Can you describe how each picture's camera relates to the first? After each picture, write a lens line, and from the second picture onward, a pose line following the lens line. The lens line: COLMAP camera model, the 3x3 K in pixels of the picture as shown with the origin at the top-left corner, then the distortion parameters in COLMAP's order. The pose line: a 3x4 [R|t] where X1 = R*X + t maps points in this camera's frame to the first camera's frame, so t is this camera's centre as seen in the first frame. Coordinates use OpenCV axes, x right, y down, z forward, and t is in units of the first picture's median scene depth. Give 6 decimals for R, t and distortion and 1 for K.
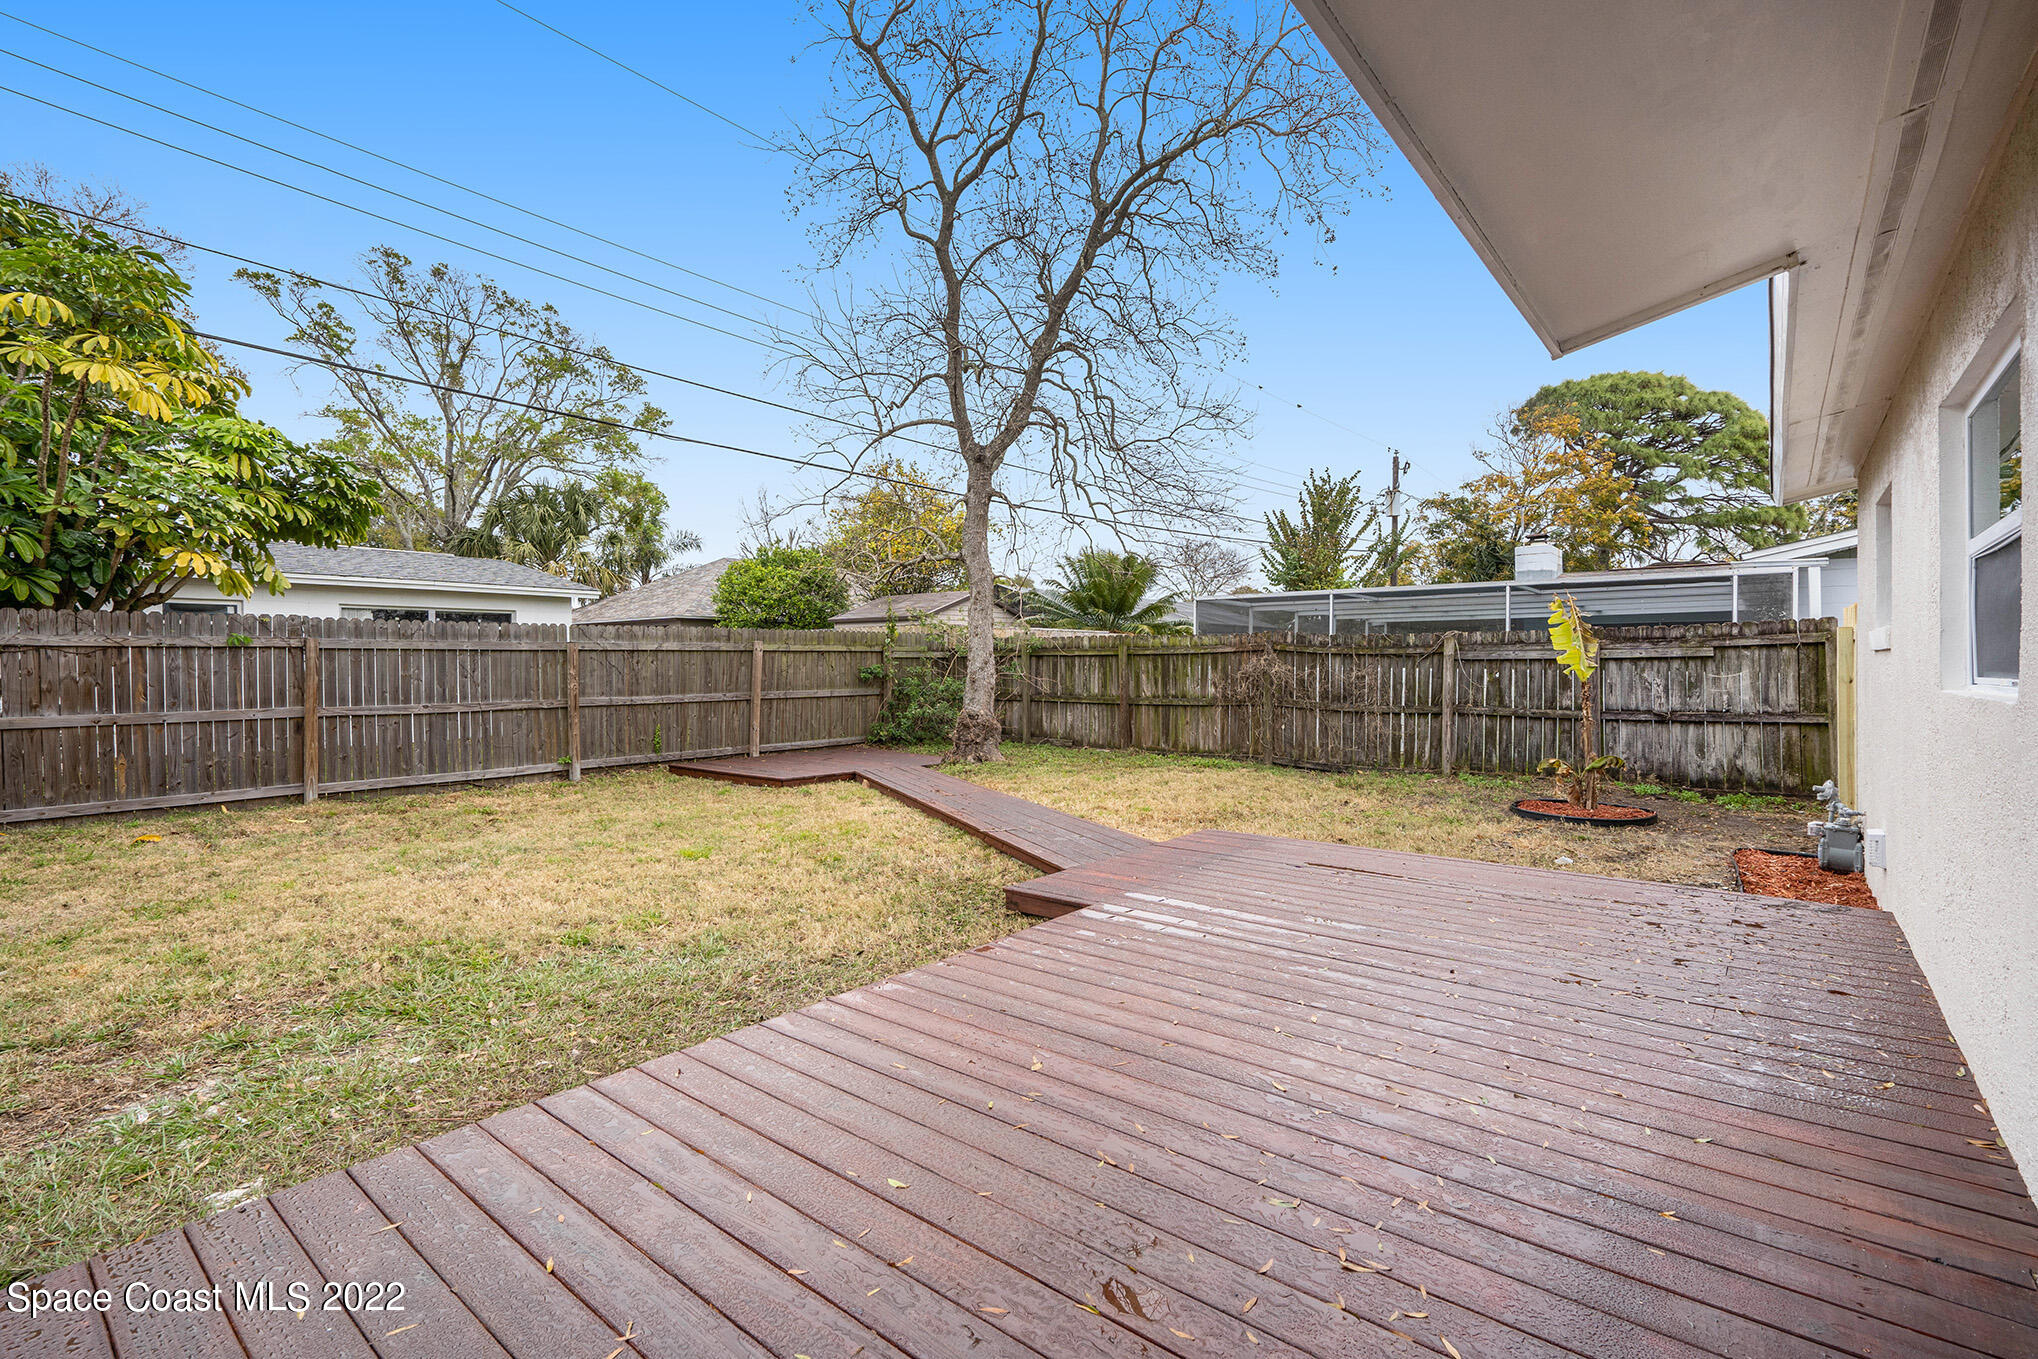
lens RADIAL K [[934.3, 0, 1008.5], [0, 934.3, 676.7], [0, 0, 1]] dist [-0.005228, 0.000954]
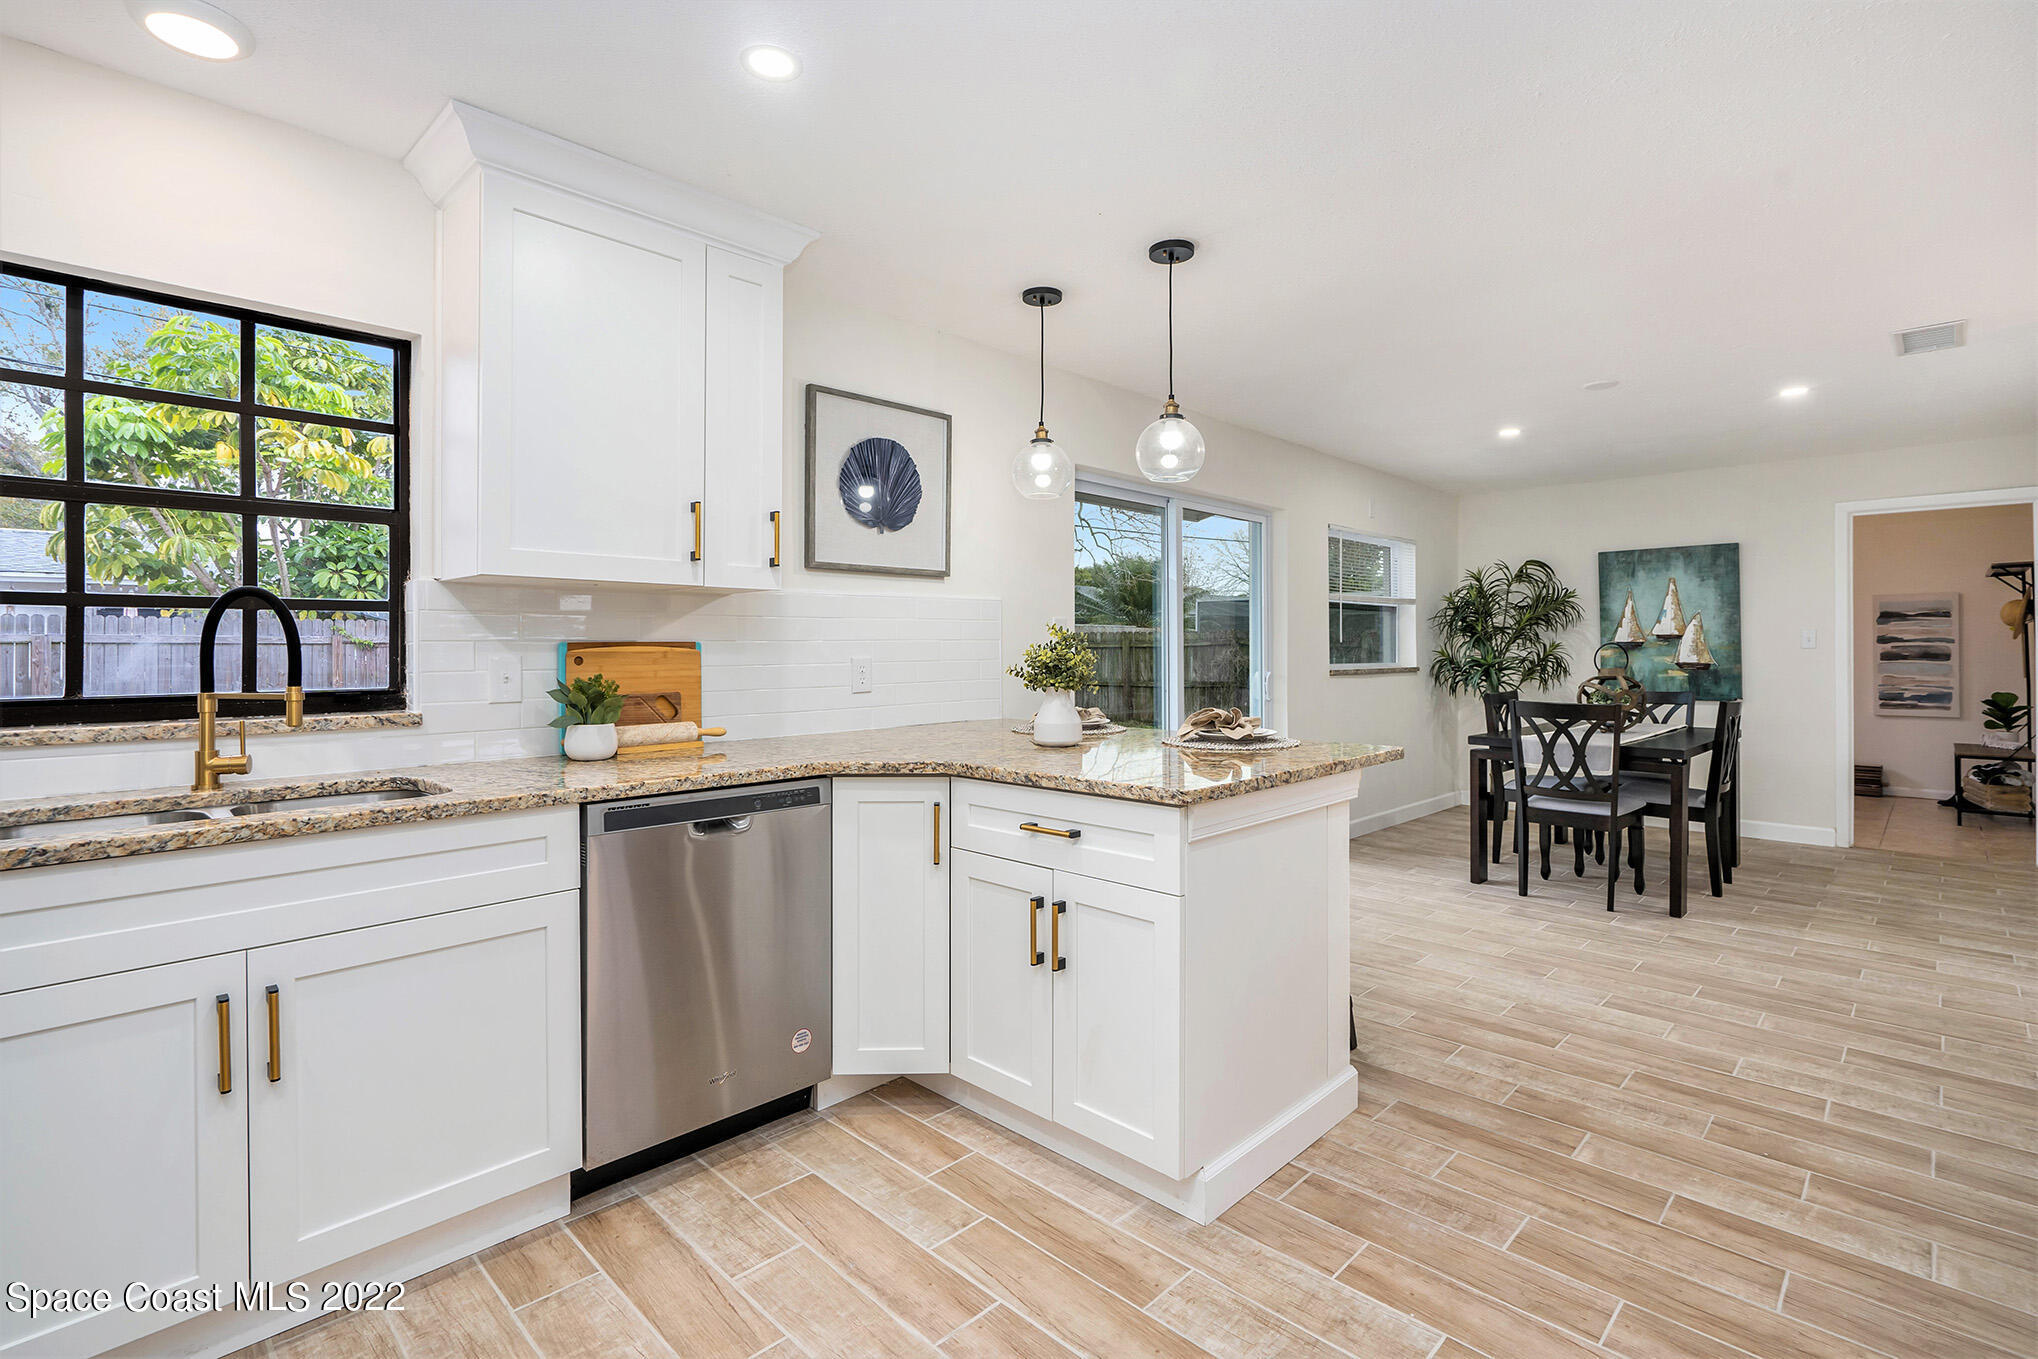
lens RADIAL K [[934.3, 0, 1010.2], [0, 934.3, 643.8], [0, 0, 1]] dist [-0.005228, 0.000954]
pose [[0.995088, 0.000993, -0.098990, 0.154456], [-0.003199, 0.999750, -0.022132, -0.000177], [0.098943, 0.022340, 0.994842, -0.377578]]
